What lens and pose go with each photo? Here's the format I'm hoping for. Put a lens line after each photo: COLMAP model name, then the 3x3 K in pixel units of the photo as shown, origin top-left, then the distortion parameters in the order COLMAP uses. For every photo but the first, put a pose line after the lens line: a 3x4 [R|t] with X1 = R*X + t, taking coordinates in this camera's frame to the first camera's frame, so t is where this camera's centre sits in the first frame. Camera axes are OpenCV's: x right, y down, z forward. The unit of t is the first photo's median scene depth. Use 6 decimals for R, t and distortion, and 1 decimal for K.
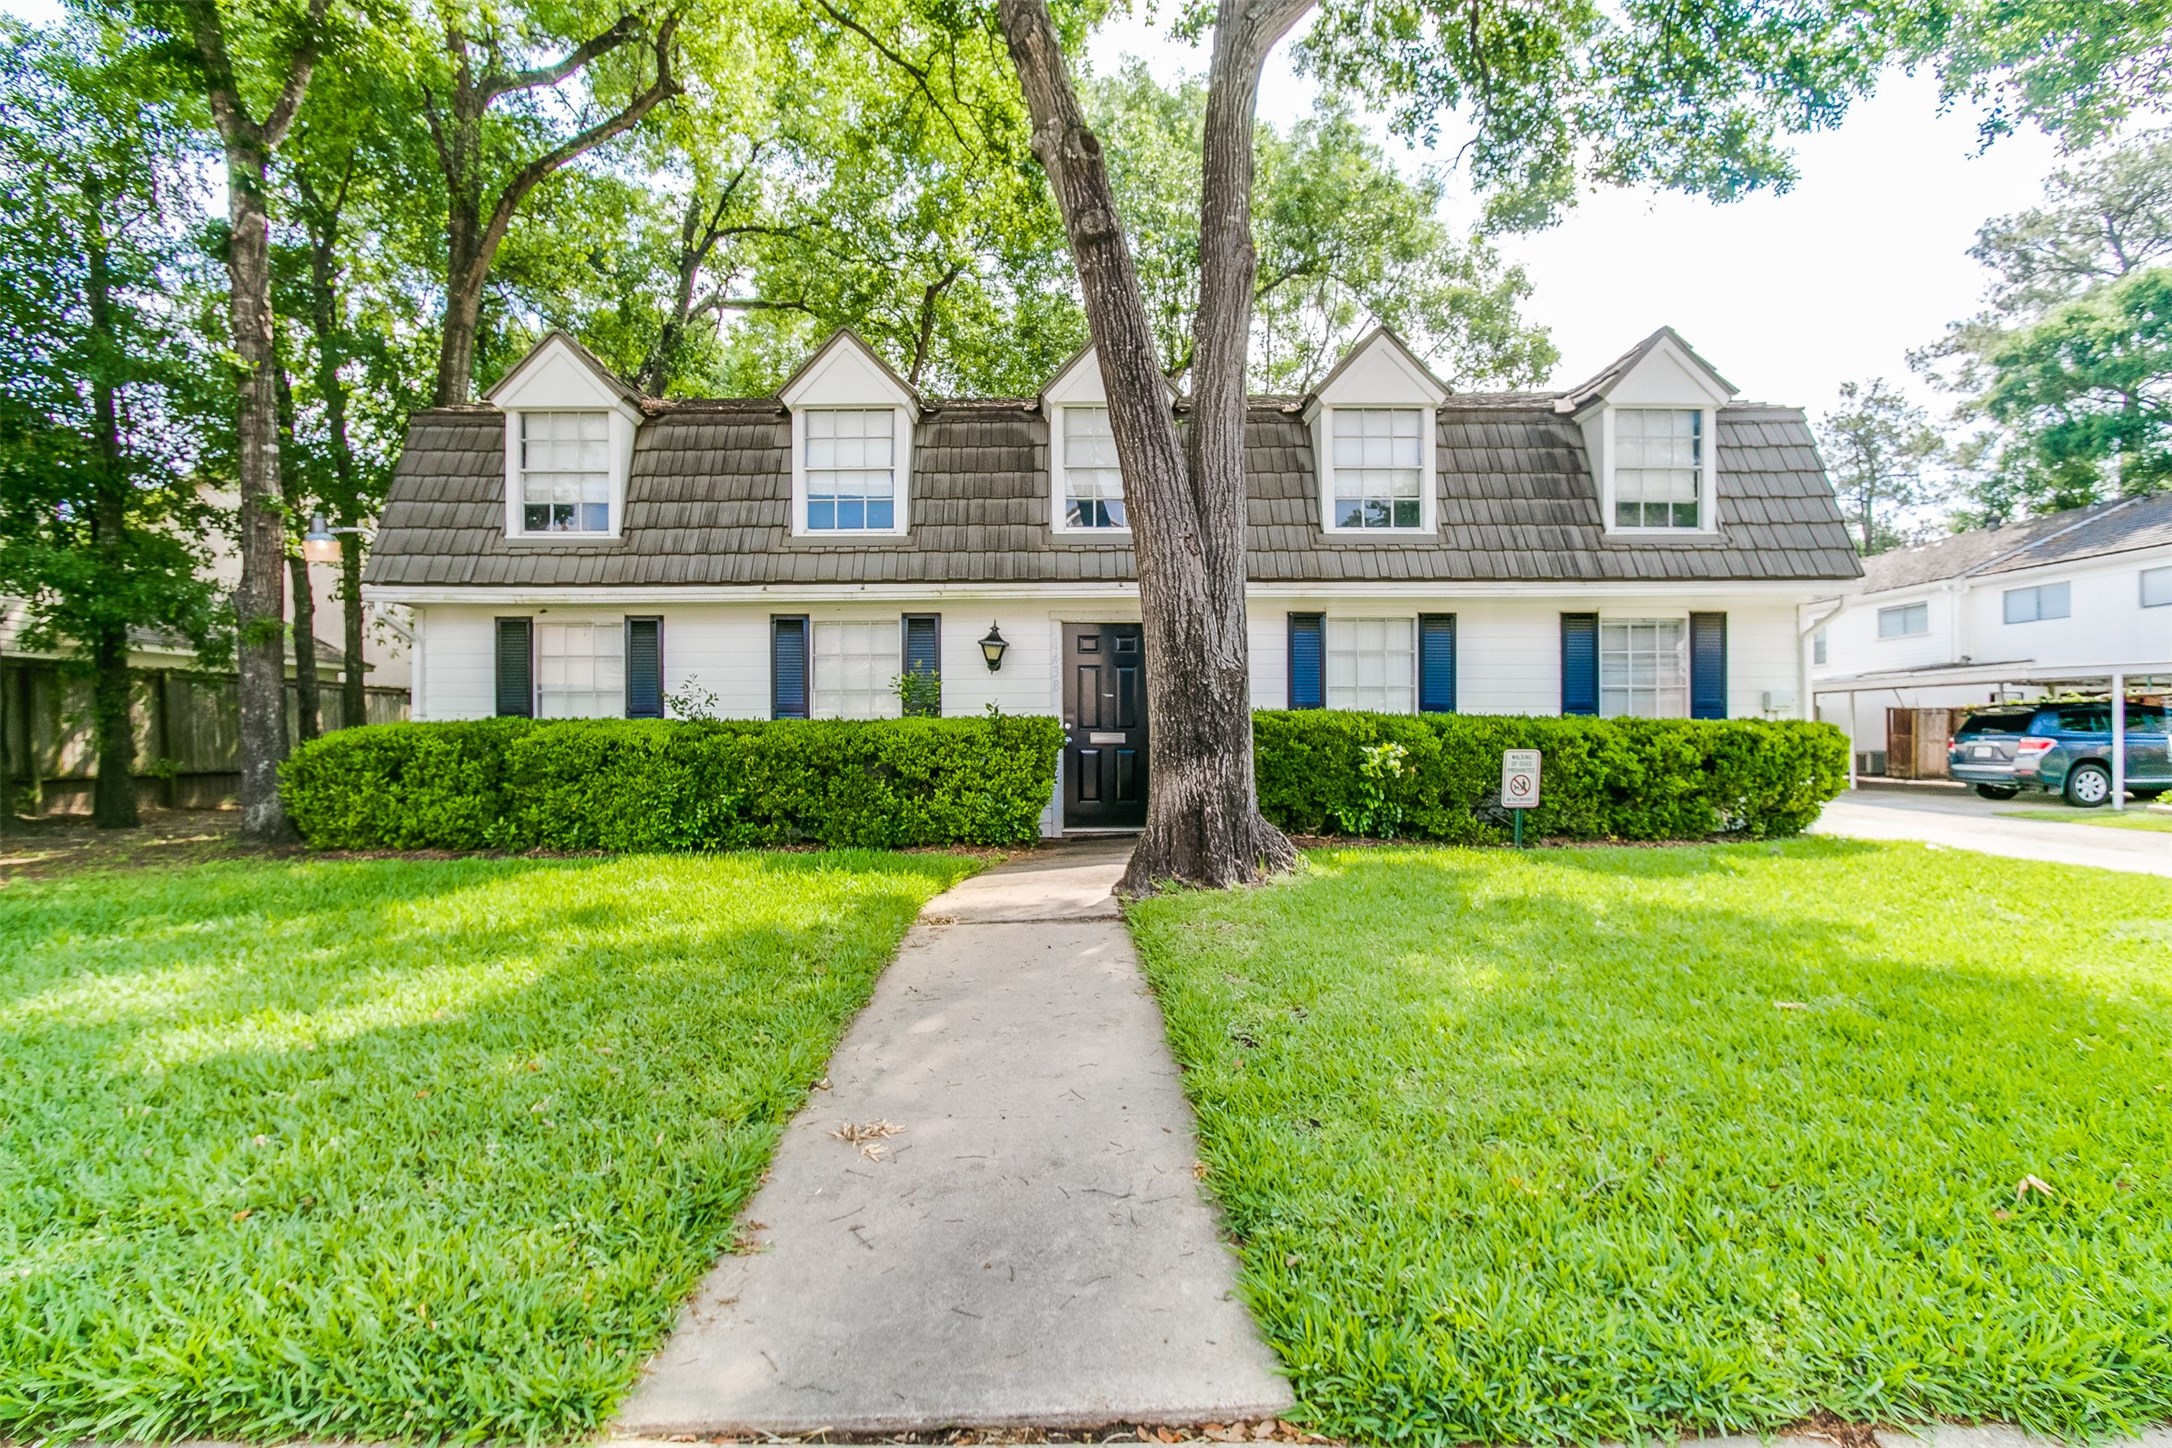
lens RADIAL K [[1018.5, 0, 1099.9], [0, 1018.5, 747.7], [0, 0, 1]] dist [-0.032086, 0.010624]
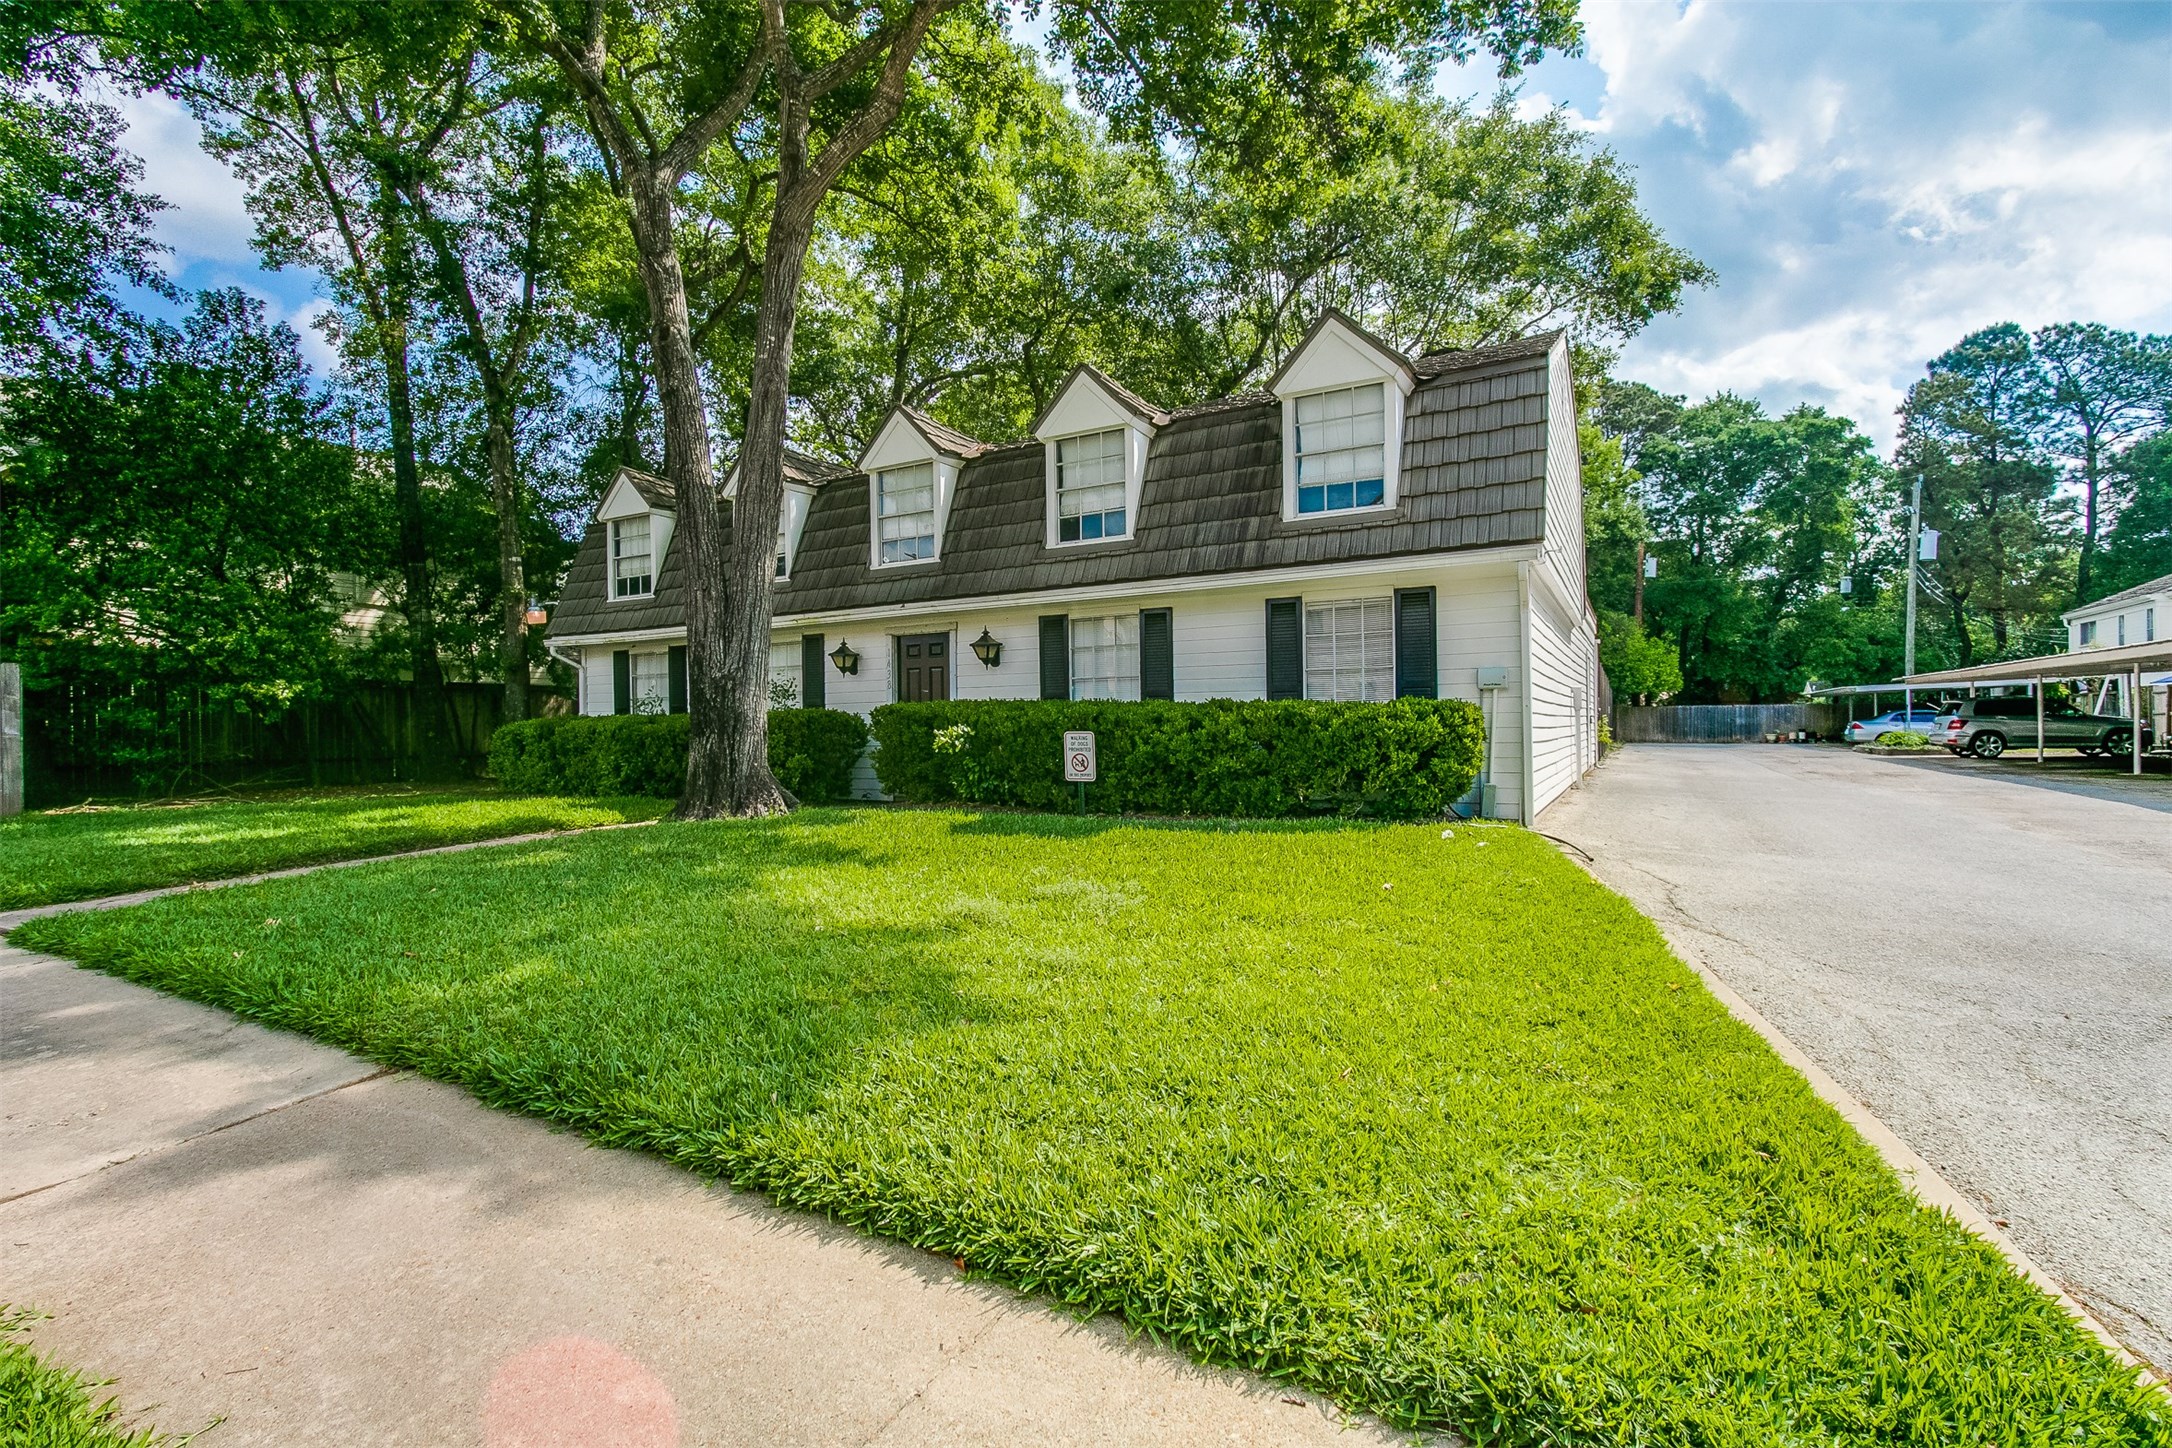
lens RADIAL K [[1018.5, 0, 1099.9], [0, 1018.5, 747.7], [0, 0, 1]] dist [-0.032086, 0.010624]
pose [[0.862767, 0.004111, -0.505586, 0.834458], [0.007345, 0.999760, 0.020663, -0.003384], [0.505549, -0.021541, 0.862529, 0.003538]]
